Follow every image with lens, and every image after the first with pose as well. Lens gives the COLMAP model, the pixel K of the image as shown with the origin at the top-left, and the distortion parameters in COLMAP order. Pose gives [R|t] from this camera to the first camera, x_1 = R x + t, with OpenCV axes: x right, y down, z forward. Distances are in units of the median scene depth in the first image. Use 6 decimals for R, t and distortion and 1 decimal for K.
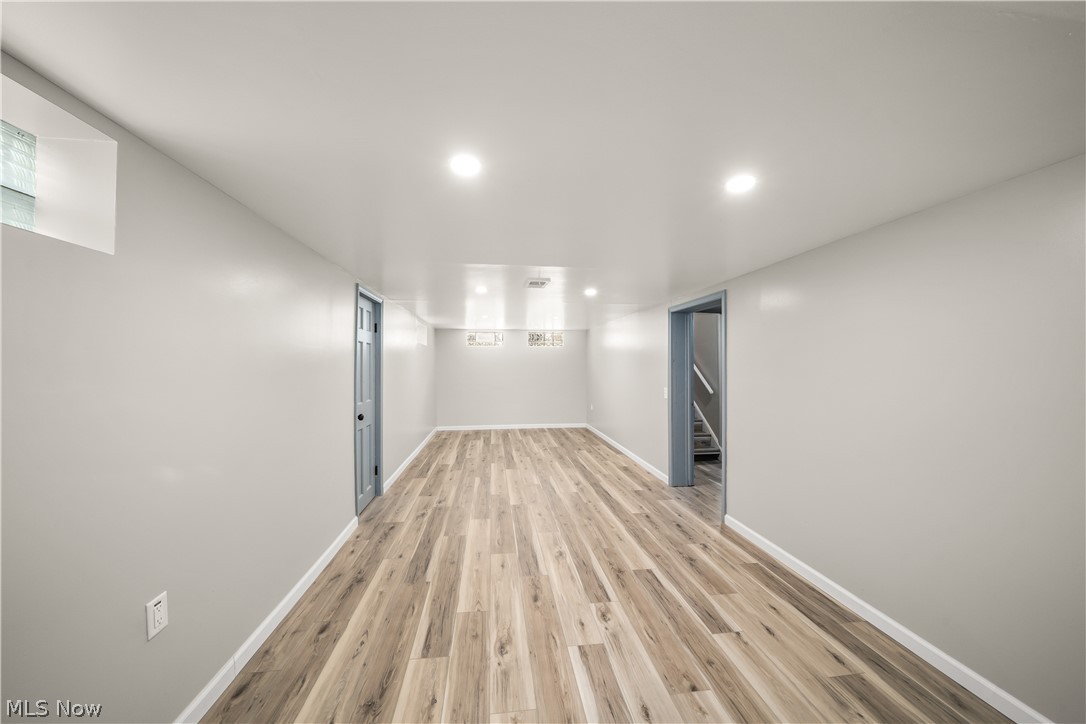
lens RADIAL K [[377.4, 0, 543.0], [0, 377.4, 363.4], [0, 0, 1]] dist [-0.019241, 0.001716]
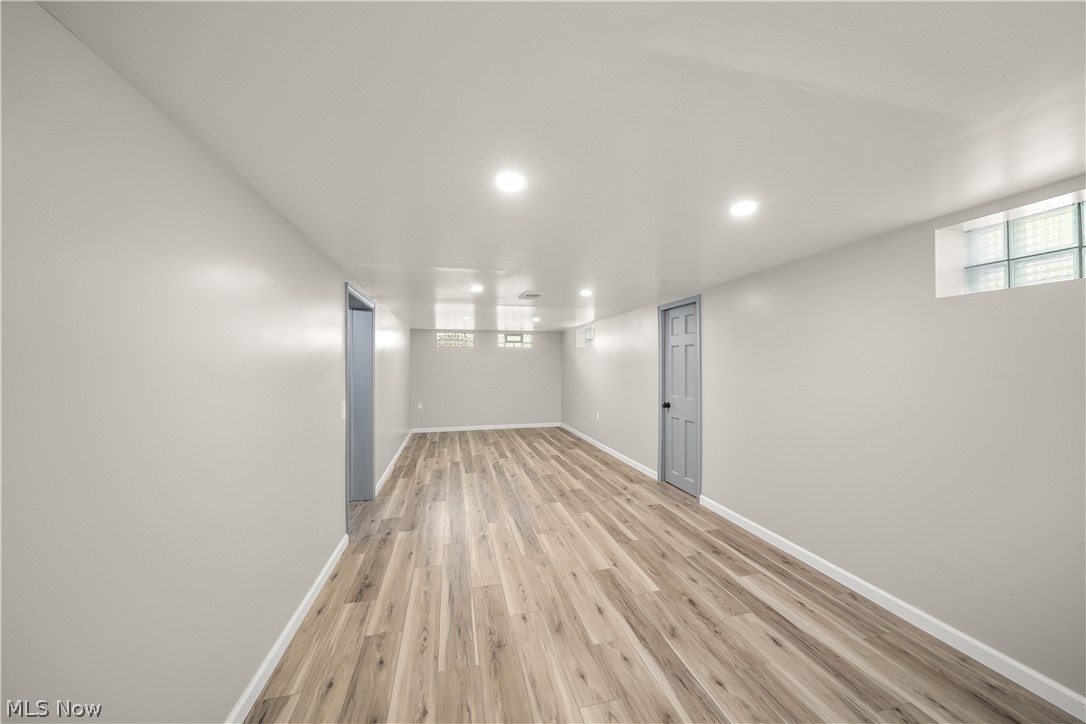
lens RADIAL K [[377.4, 0, 543.3], [0, 377.4, 363.4], [0, 0, 1]] dist [-0.019241, 0.001716]
pose [[-0.994753, 0.004185, -0.102220, 0.064938], [0.004832, 0.999970, -0.006077, 0.004454], [0.102191, -0.006539, -0.994743, 2.167504]]
